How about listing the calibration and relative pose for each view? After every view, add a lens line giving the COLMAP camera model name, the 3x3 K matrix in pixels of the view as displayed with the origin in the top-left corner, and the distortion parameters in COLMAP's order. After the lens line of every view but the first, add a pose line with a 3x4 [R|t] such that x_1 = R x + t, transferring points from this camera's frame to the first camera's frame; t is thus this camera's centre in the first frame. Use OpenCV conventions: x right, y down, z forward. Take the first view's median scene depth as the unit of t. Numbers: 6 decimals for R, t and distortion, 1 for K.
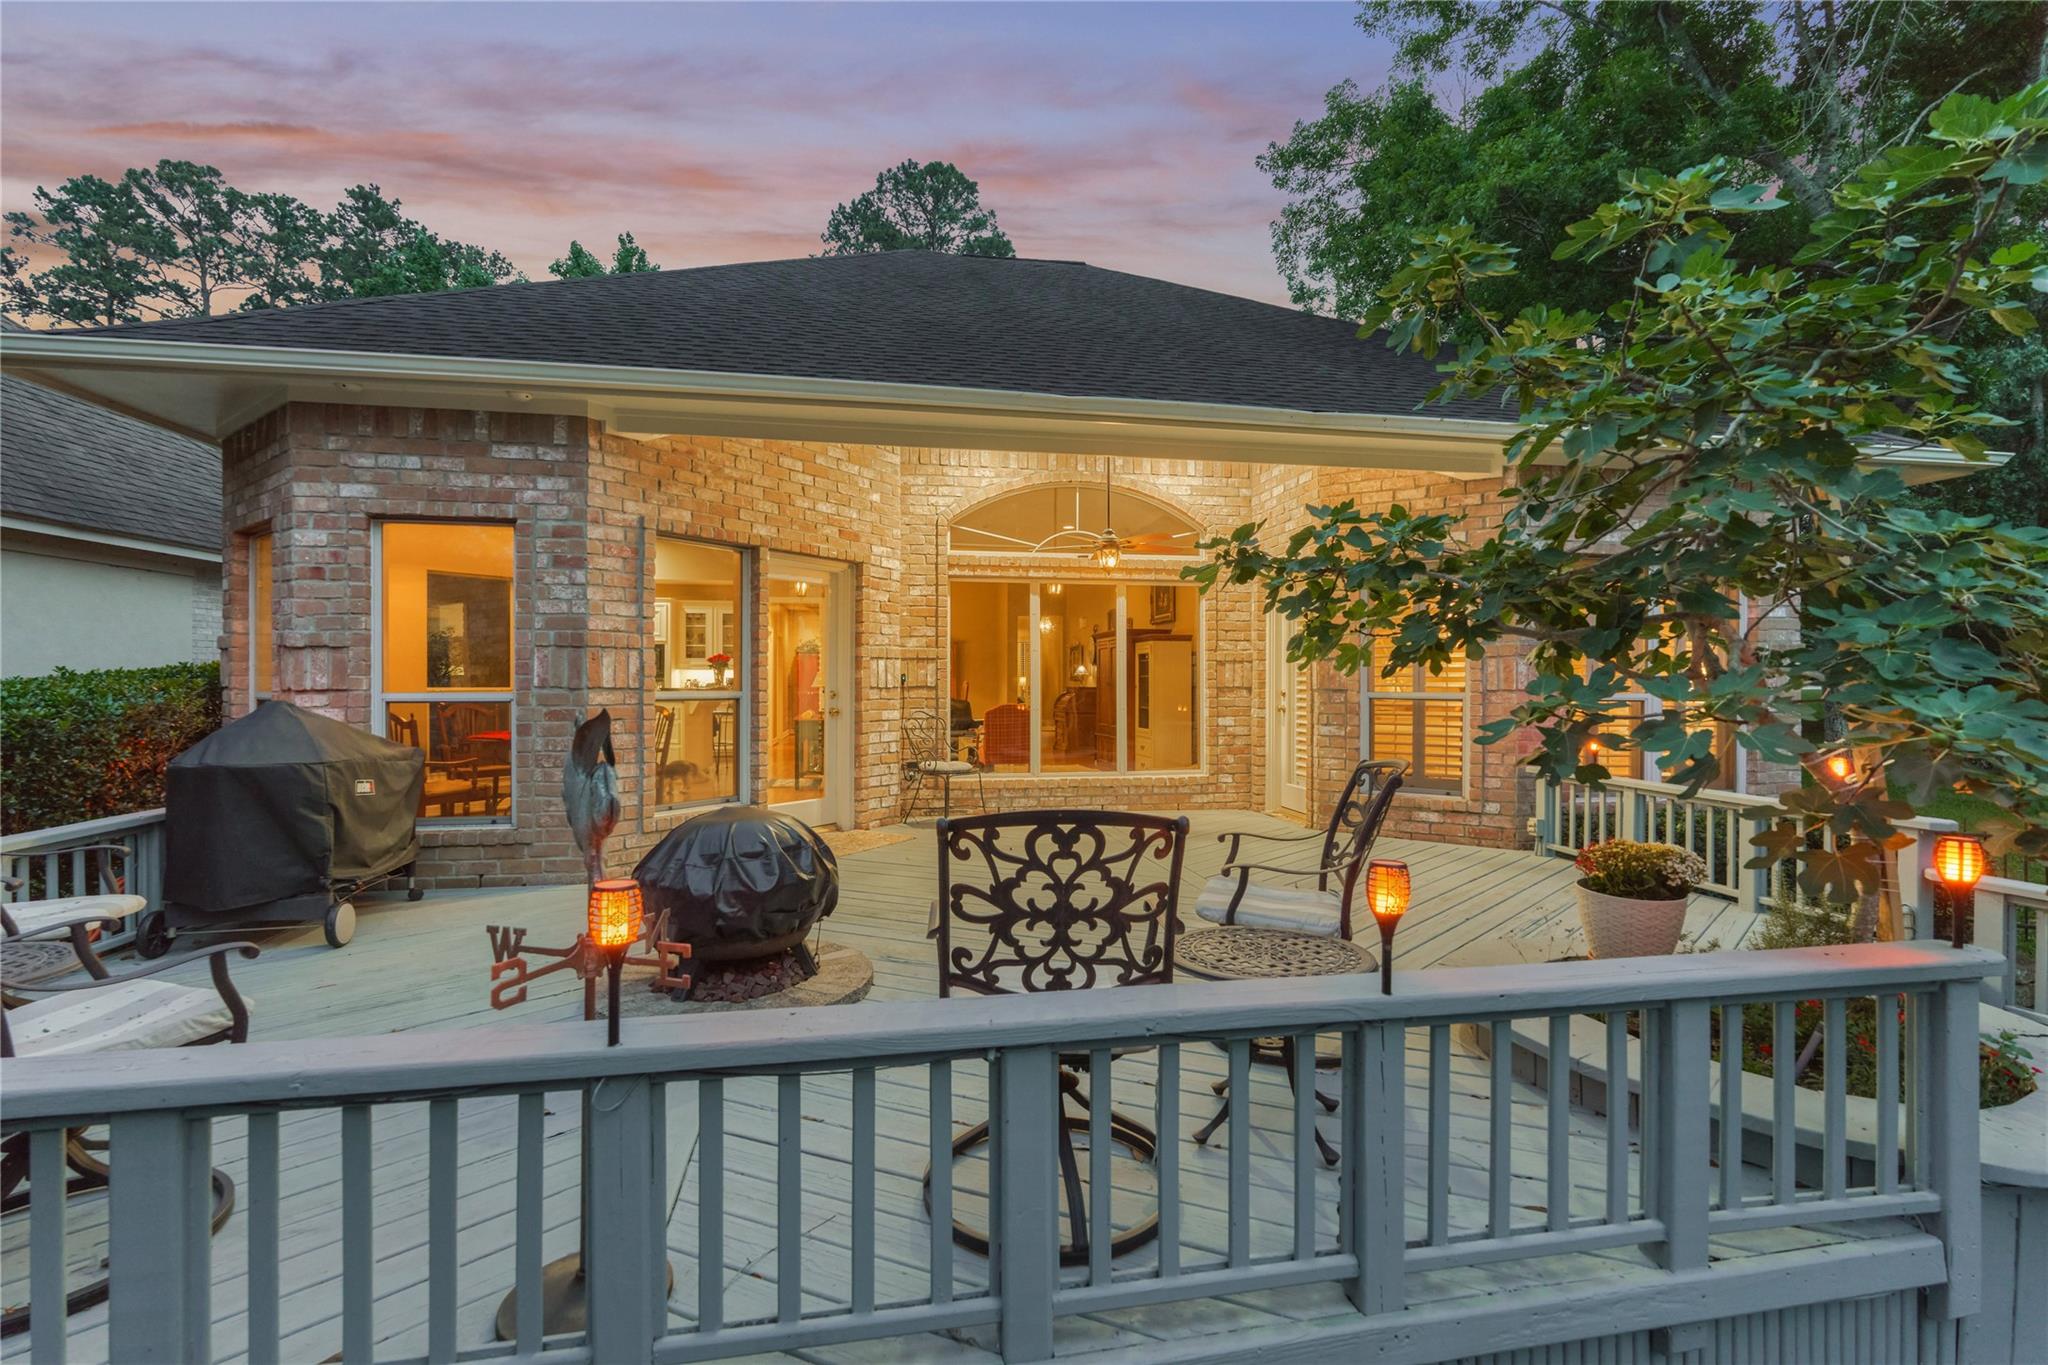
lens RADIAL K [[909.9, 0, 1031.5], [0, 909.9, 681.6], [0, 0, 1]] dist [-0.004835, 0.000468]
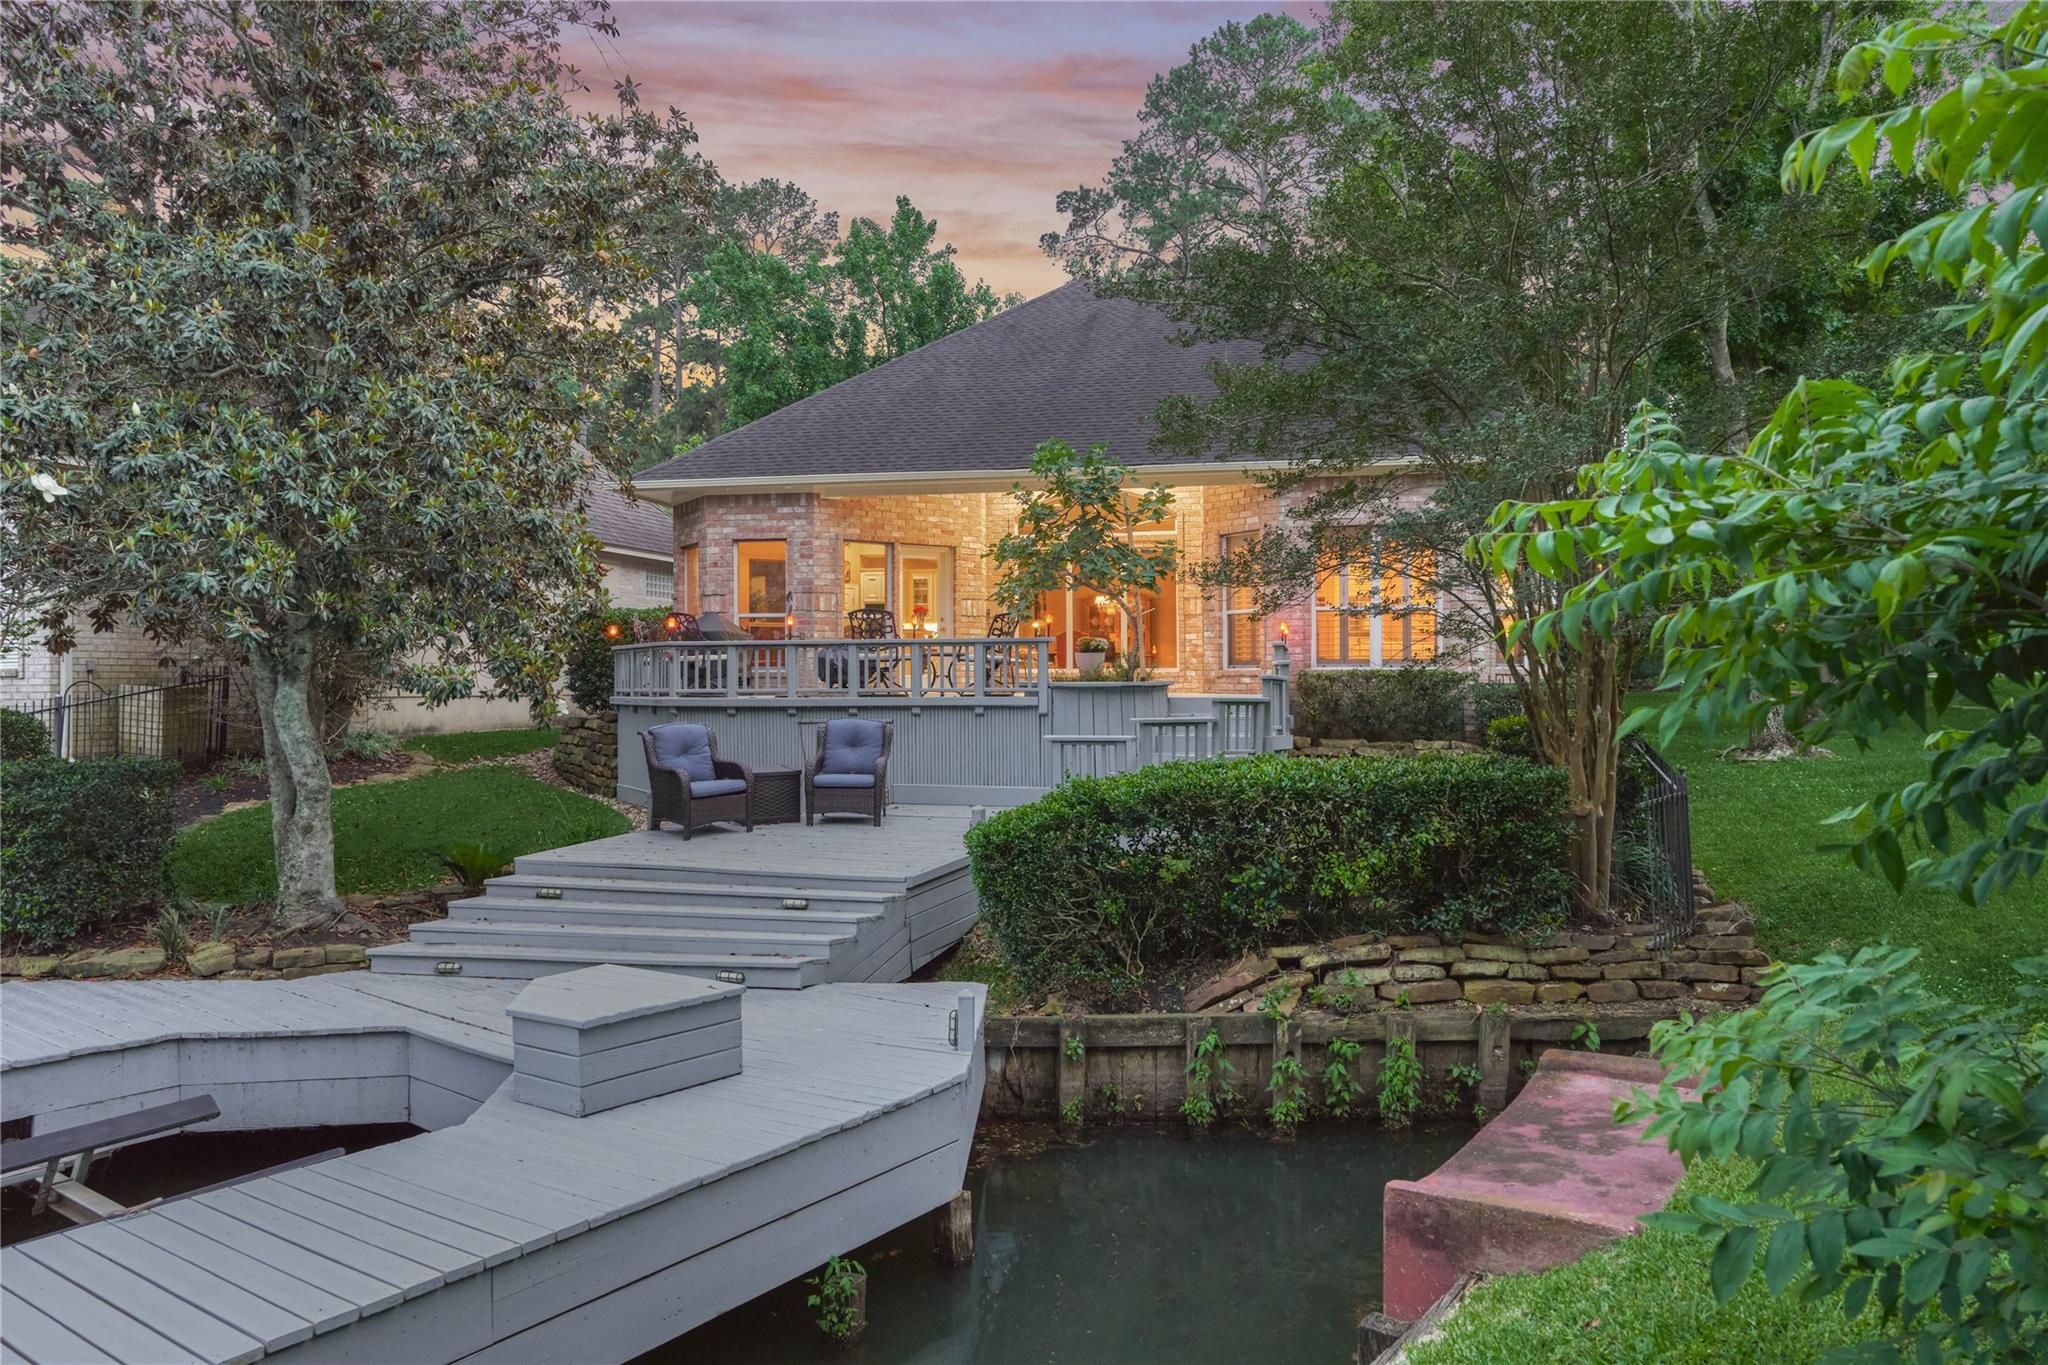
lens RADIAL K [[1424.6, 0, 1026.7], [0, 1424.6, 671.6], [0, 0, 1]] dist [0.004683, 0.002612]
pose [[0.931424, -0.007694, -0.363855, 1.037105], [0.004574, 0.999945, -0.009436, 0.155916], [0.363907, 0.007125, 0.931408, -1.694186]]
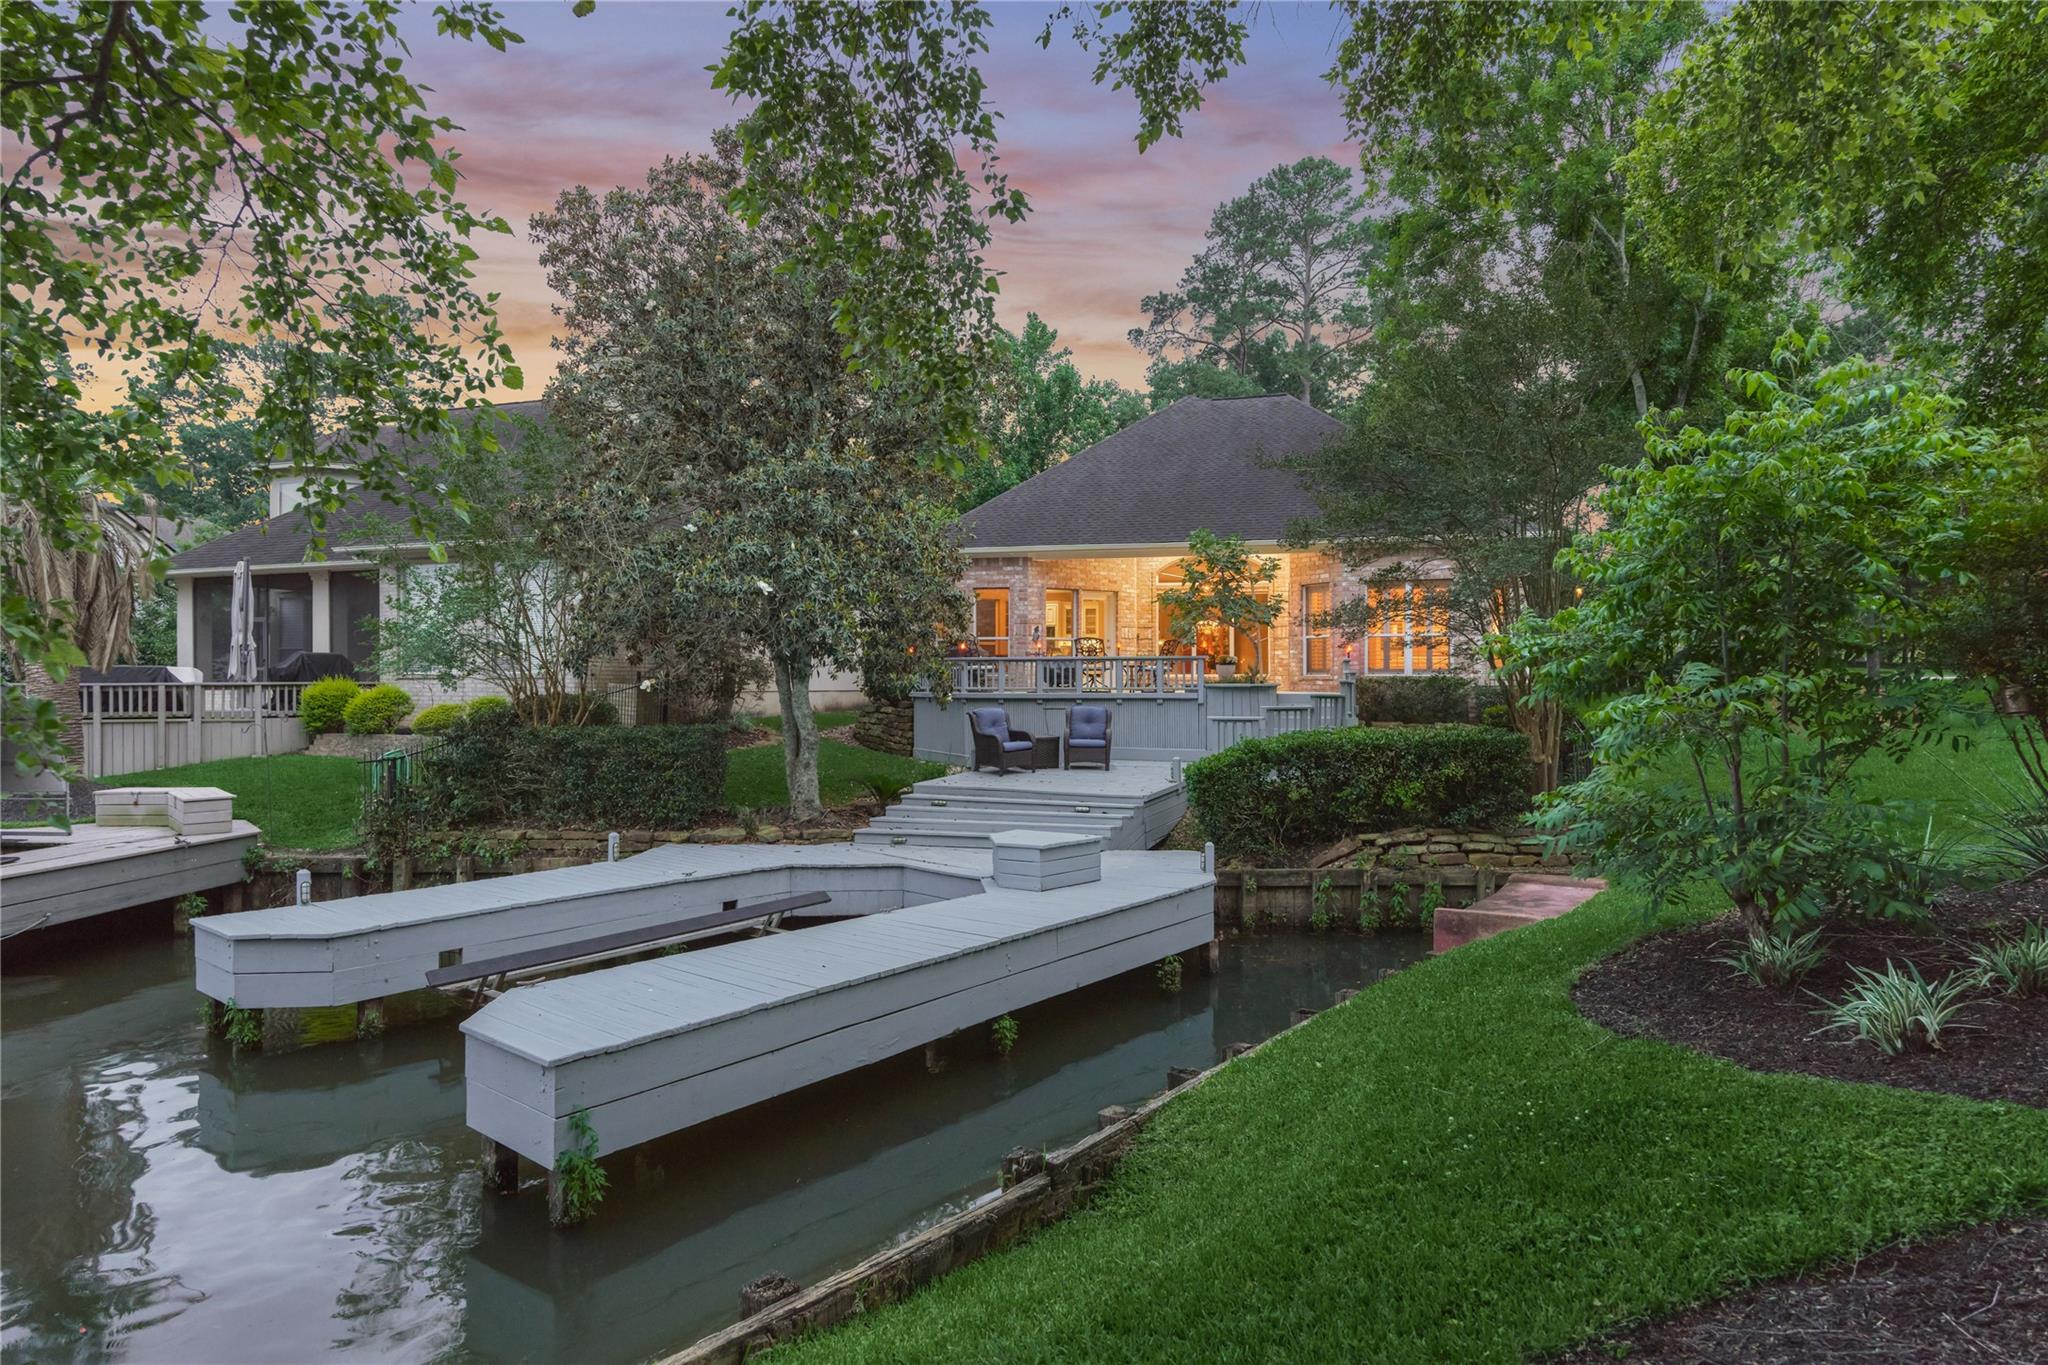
lens RADIAL K [[1205.6, 0, 1012.3], [0, 1205.6, 681.8], [0, 0, 1]] dist [-0.006941, -0.000272]
pose [[0.907223, -0.001731, -0.420646, 1.089128], [0.000978, 0.999998, -0.002007, 0.152283], [0.420648, 0.001410, 0.907223, -2.502301]]
